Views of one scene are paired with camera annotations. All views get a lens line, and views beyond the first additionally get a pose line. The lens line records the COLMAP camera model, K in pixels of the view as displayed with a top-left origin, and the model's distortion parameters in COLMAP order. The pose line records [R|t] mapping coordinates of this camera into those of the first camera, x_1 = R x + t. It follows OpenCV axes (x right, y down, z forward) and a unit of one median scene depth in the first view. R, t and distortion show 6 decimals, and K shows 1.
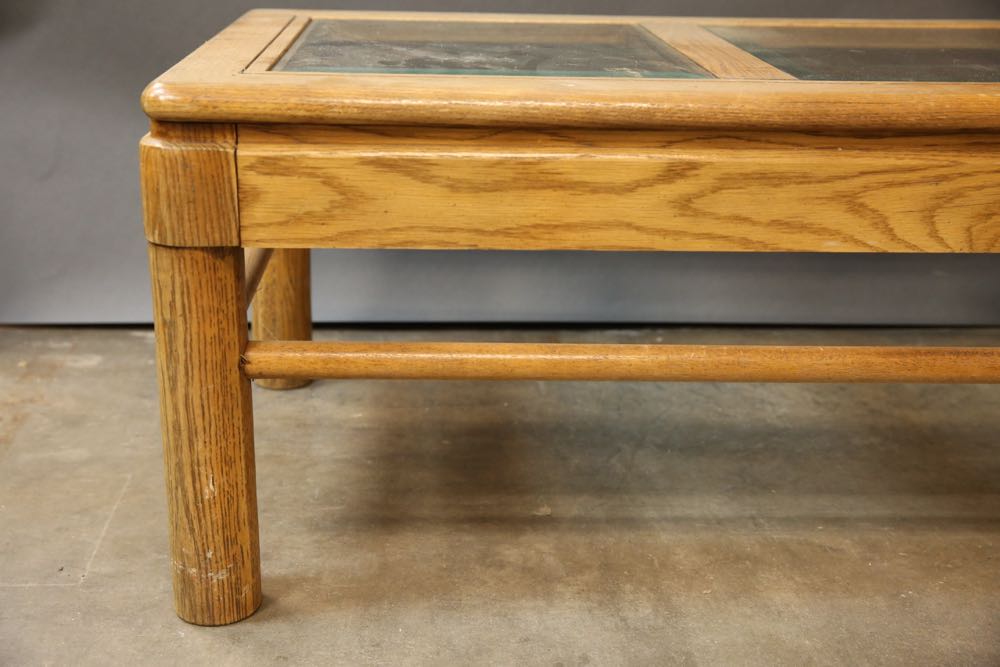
lens RADIAL K [[1299.8, 0, 501.0], [0, 1299.8, 337.8], [0, 0, 1]] dist [0.044337, 0.000000]
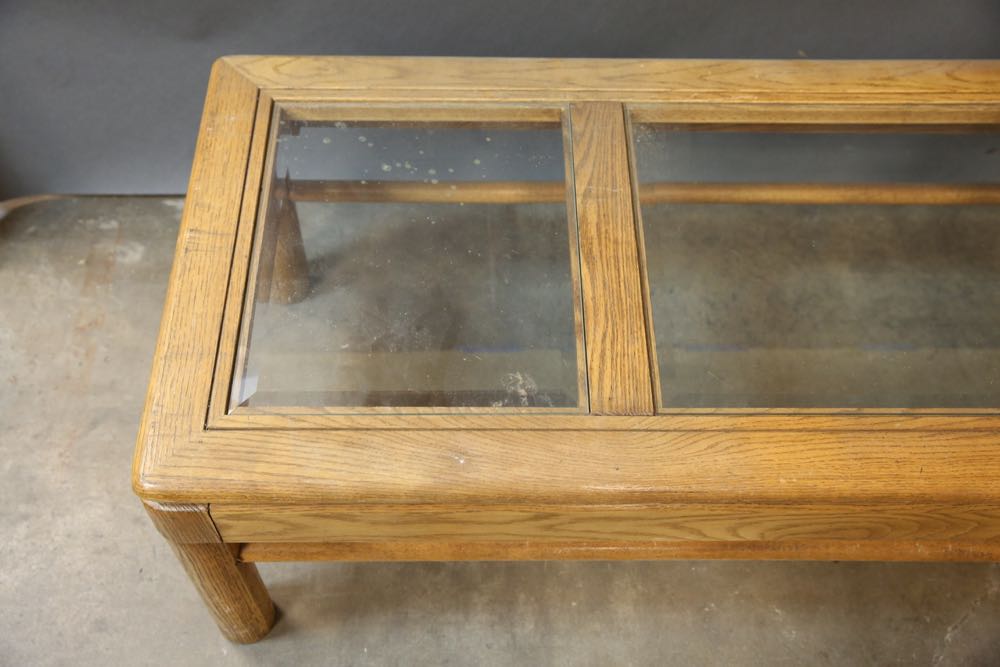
lens RADIAL K [[1072.0, 0, 495.7], [0, 1072.0, 334.3], [0, 0, 1]] dist [0.020325, 0.000000]
pose [[0.999081, 0.029493, -0.031106, 0.104867], [-0.005569, 0.808834, 0.588011, -0.826880], [0.042502, -0.587297, 0.808254, 0.202856]]
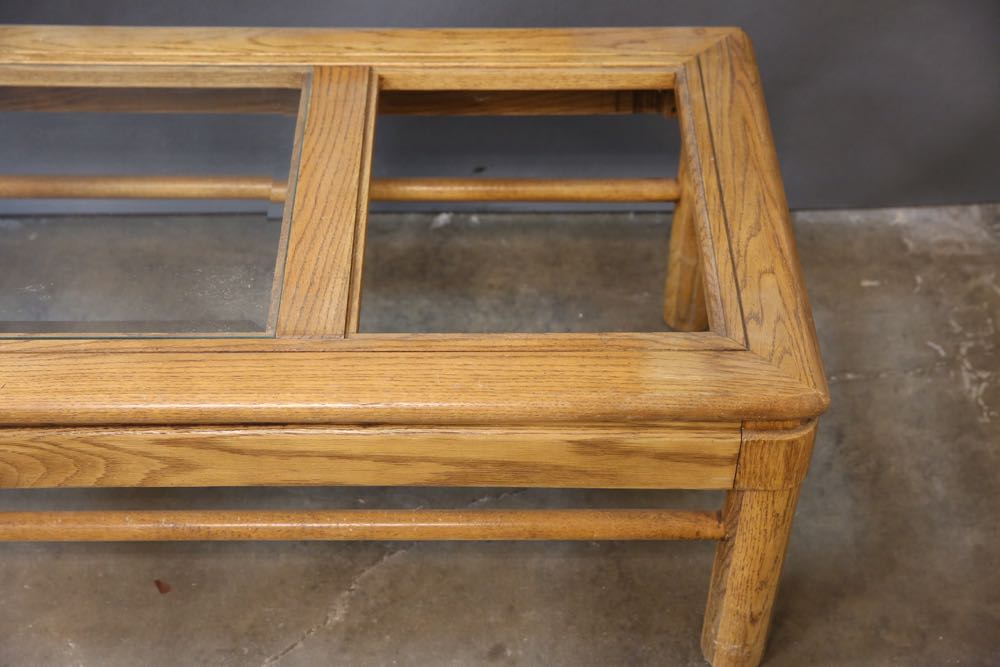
lens RADIAL K [[1464.8, 0, 509.1], [0, 1464.8, 337.7], [0, 0, 1]] dist [0.066793, 0.000000]
pose [[0.999240, 0.016123, -0.035484, 0.920222], [0.000848, 0.901205, 0.433392, -0.738891], [0.038966, -0.433093, 0.900507, -0.153329]]
